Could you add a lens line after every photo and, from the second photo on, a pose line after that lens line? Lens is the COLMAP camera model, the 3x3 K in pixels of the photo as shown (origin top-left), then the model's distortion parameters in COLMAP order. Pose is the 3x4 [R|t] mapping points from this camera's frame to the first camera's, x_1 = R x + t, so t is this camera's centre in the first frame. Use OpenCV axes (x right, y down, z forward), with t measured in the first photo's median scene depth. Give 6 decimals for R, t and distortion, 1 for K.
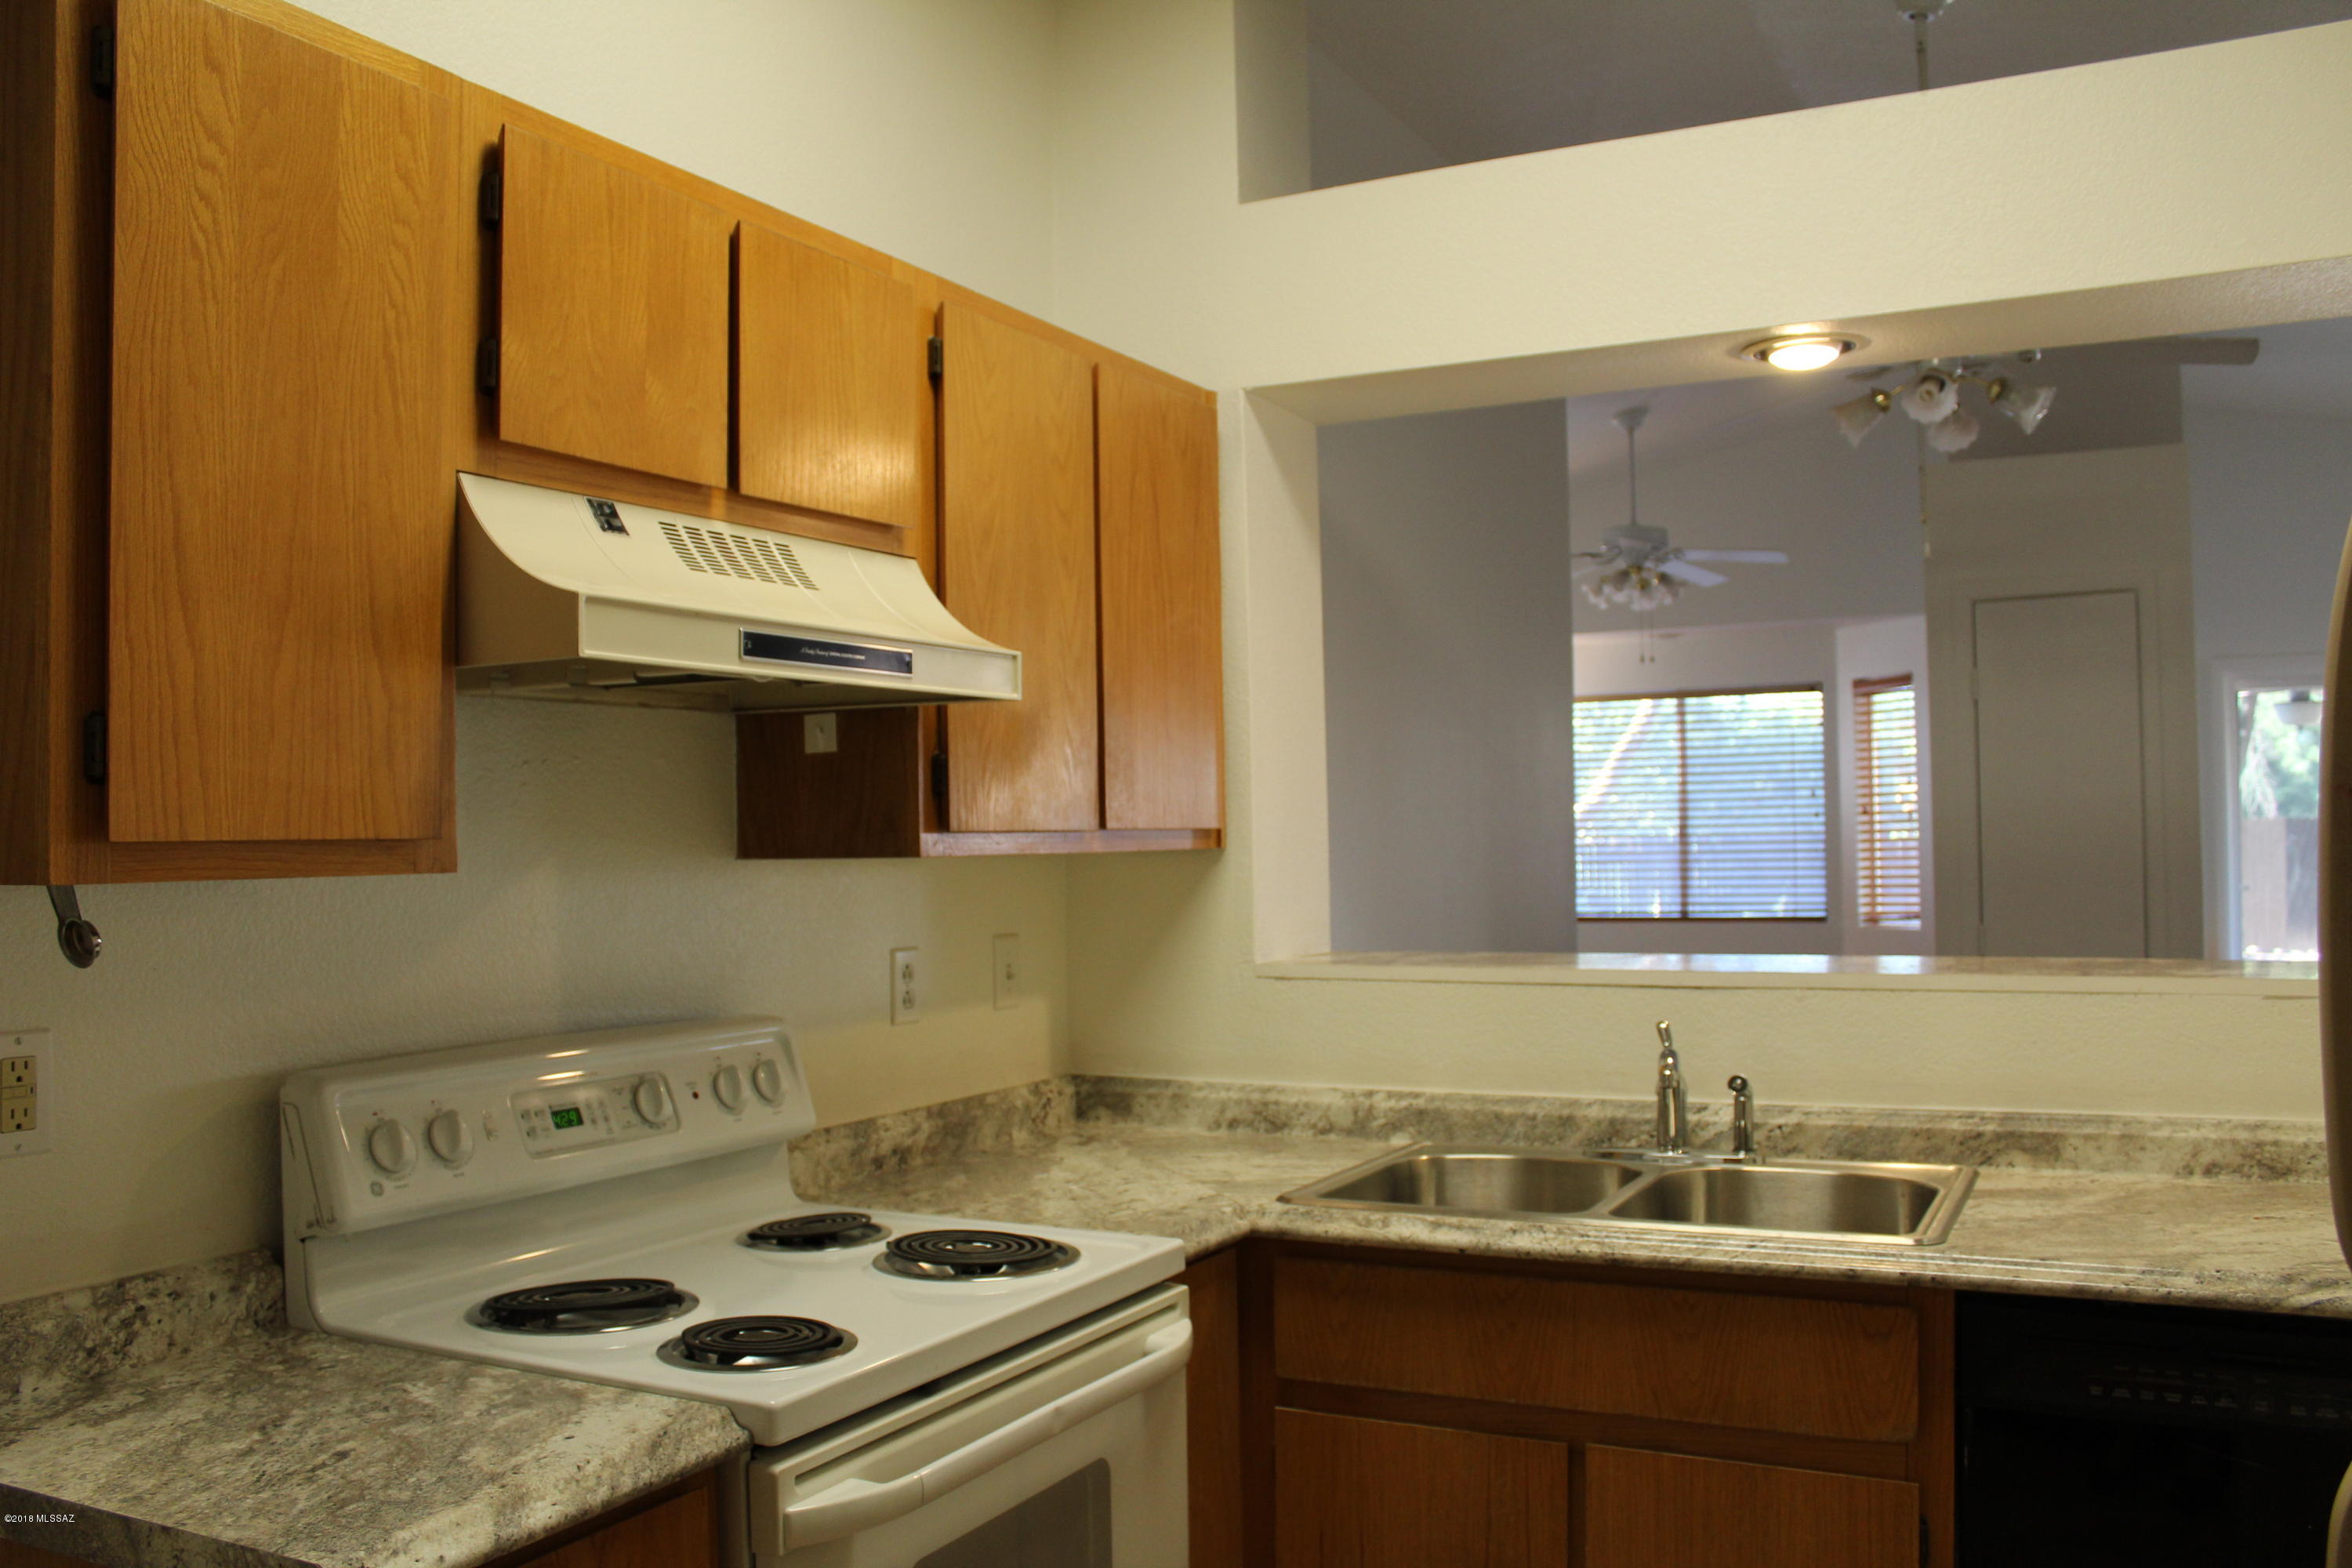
lens RADIAL K [[1912.1, 0, 1176.0], [0, 1912.1, 784.0], [0, 0, 1]] dist [-0.106106, -0.000631]
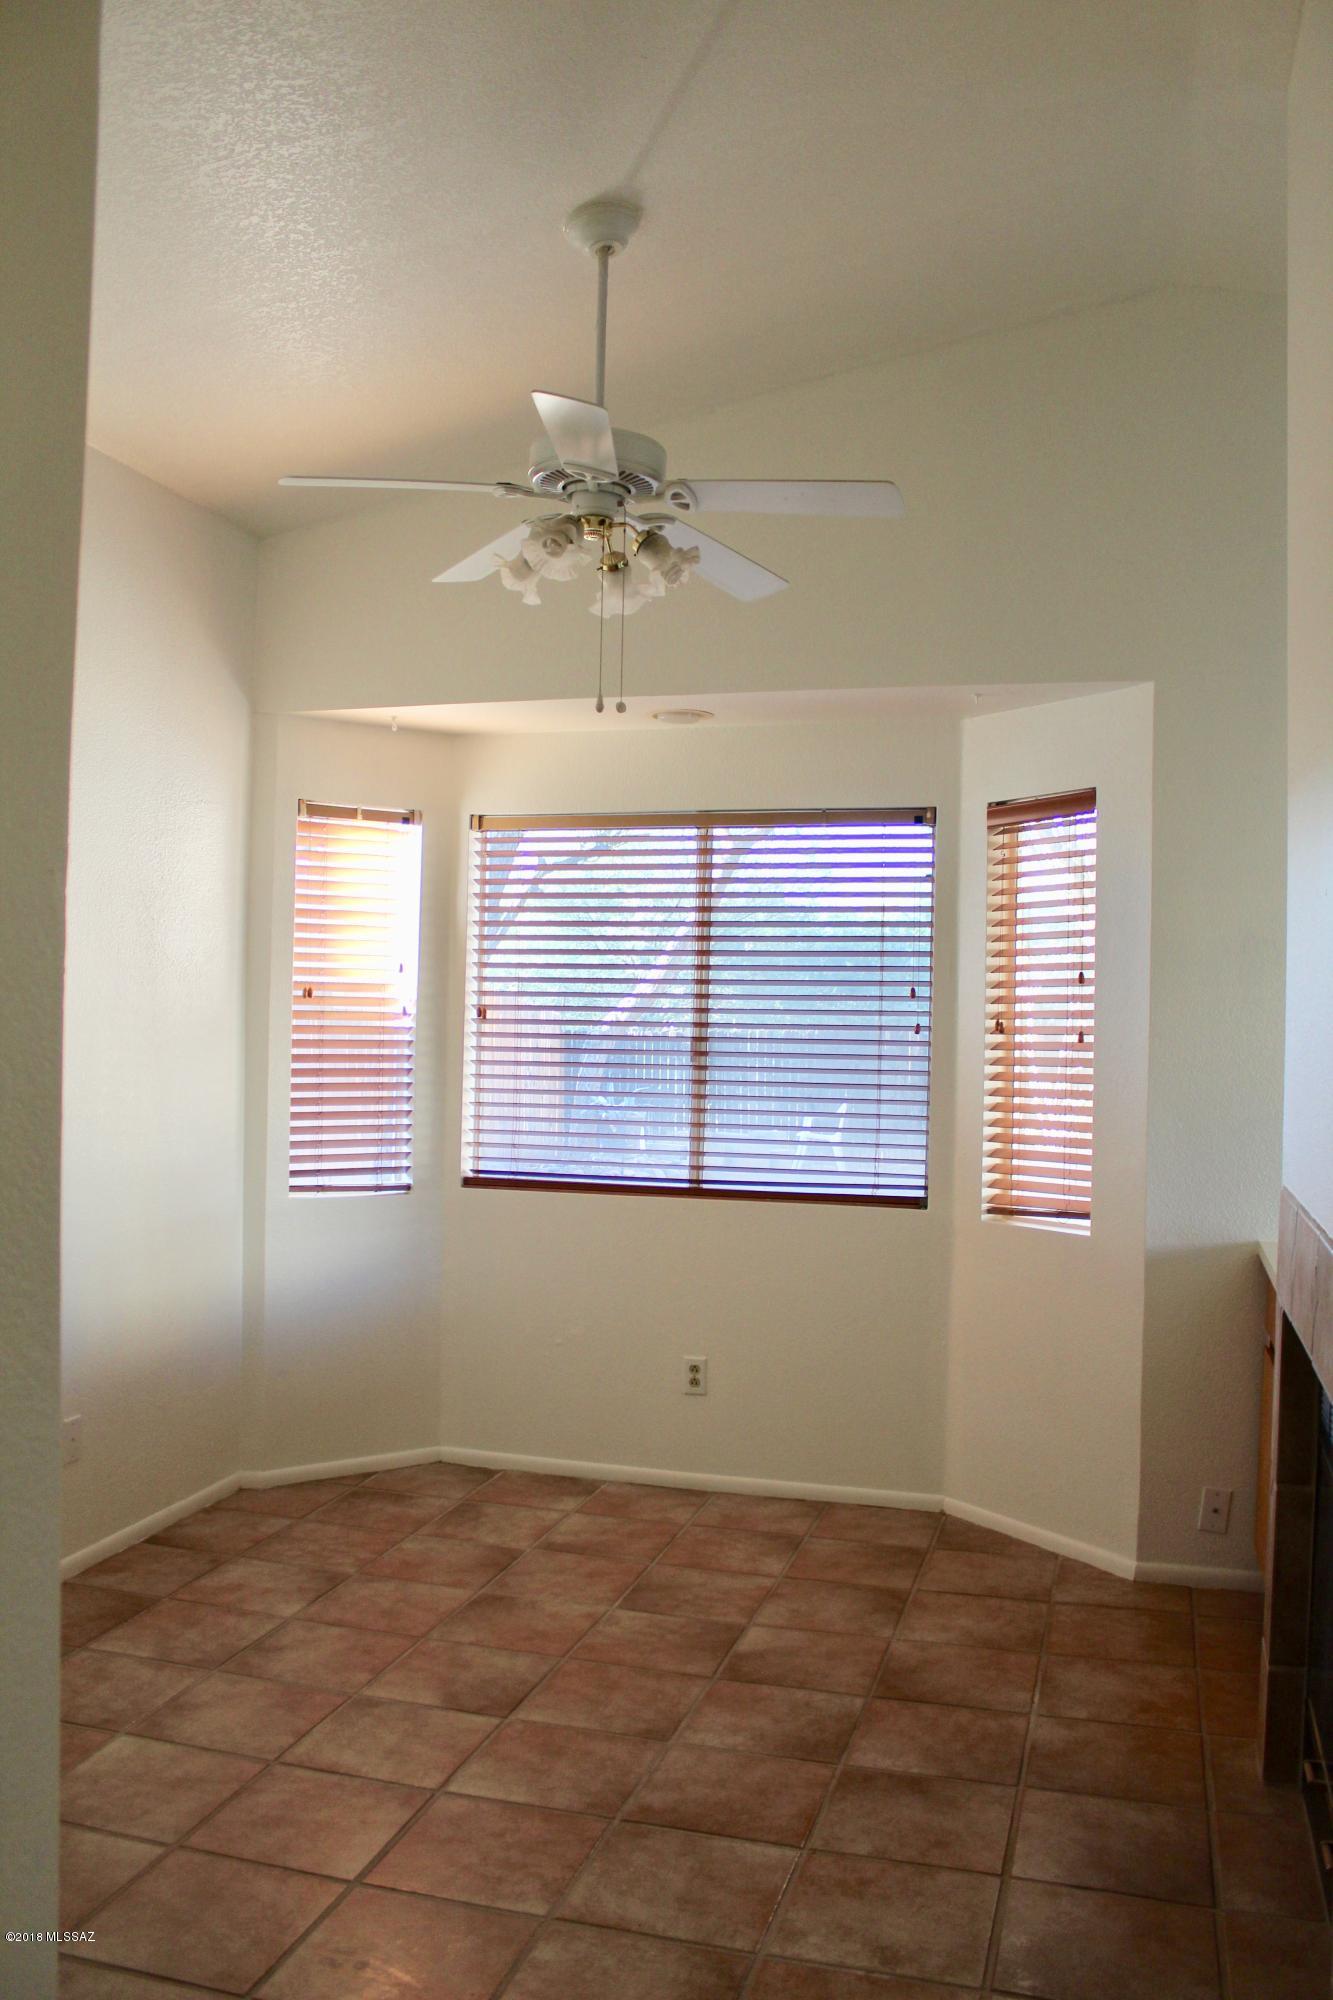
lens RADIAL K [[1665.5, 0, 666.5], [0, 1665.5, 1000.0], [0, 0, 1]] dist [-0.165094, 0.144429]
pose [[0.978940, 0.037909, 0.200600, 0.159715], [-0.042004, 0.998986, 0.016196, 0.002042], [-0.199783, -0.024280, 0.979539, 0.514393]]
